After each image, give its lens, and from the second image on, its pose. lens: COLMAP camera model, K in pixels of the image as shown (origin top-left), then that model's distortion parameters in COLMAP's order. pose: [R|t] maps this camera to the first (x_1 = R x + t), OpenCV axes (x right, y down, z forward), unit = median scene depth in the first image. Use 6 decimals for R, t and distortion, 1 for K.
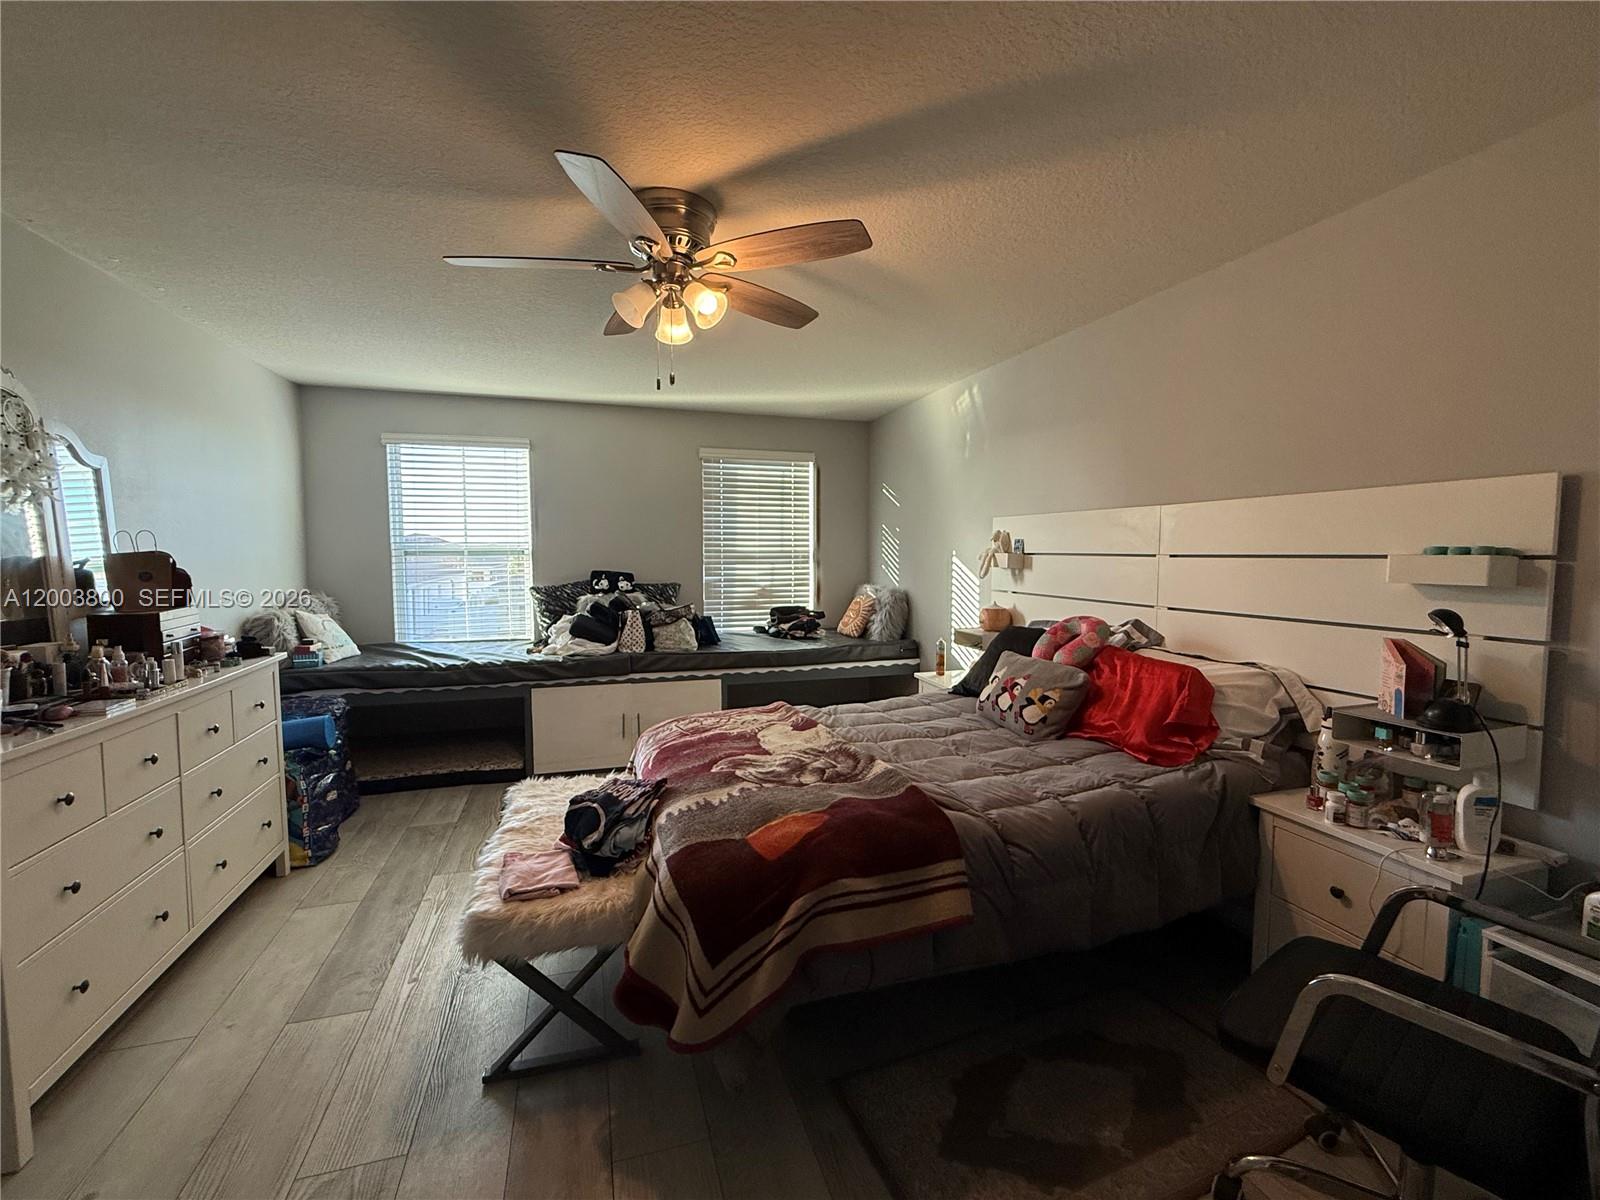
lens RADIAL K [[692.1, 0, 797.9], [0, 692.1, 600.6], [0, 0, 1]] dist [0.001340, -0.000004]
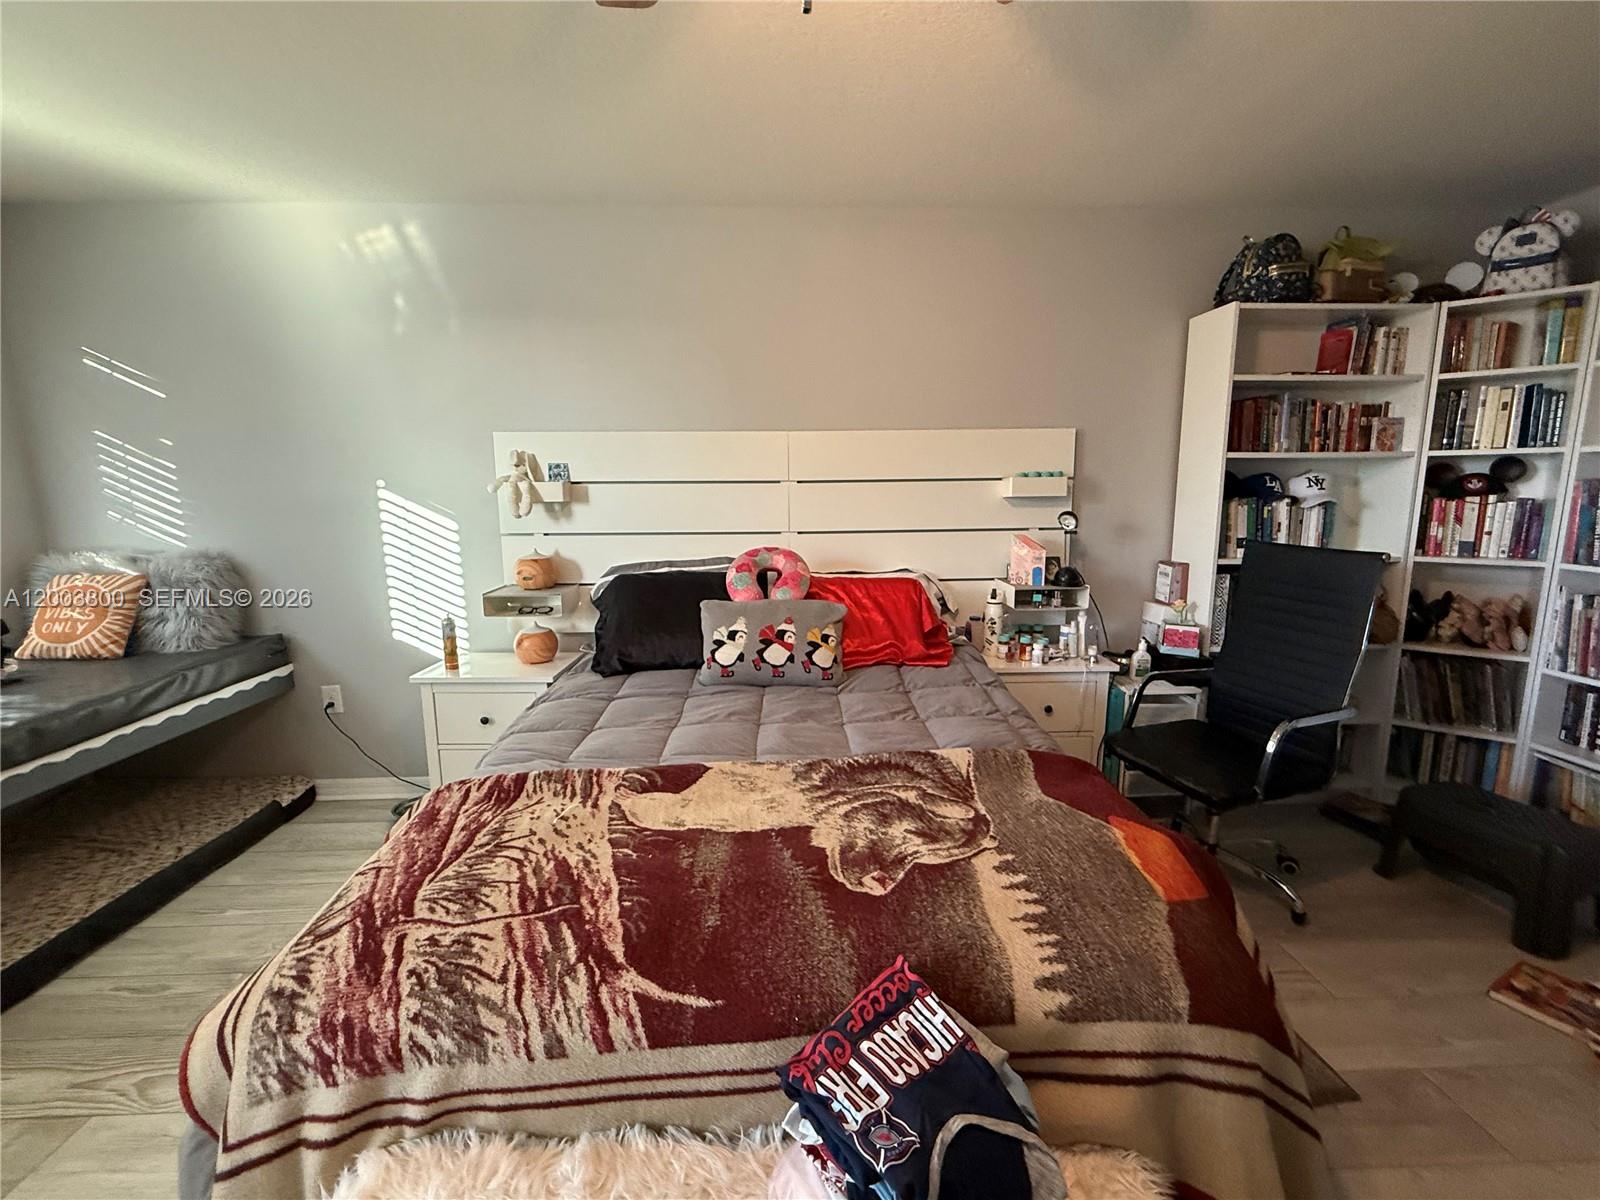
lens RADIAL K [[692.1, 0, 797.3], [0, 692.1, 594.8], [0, 0, 1]] dist [0.001340, -0.000004]
pose [[0.259550, -0.151519, 0.953769, -0.495595], [0.077960, 0.987679, 0.135691, -0.039742], [-0.962578, 0.039138, 0.268165, 0.757527]]
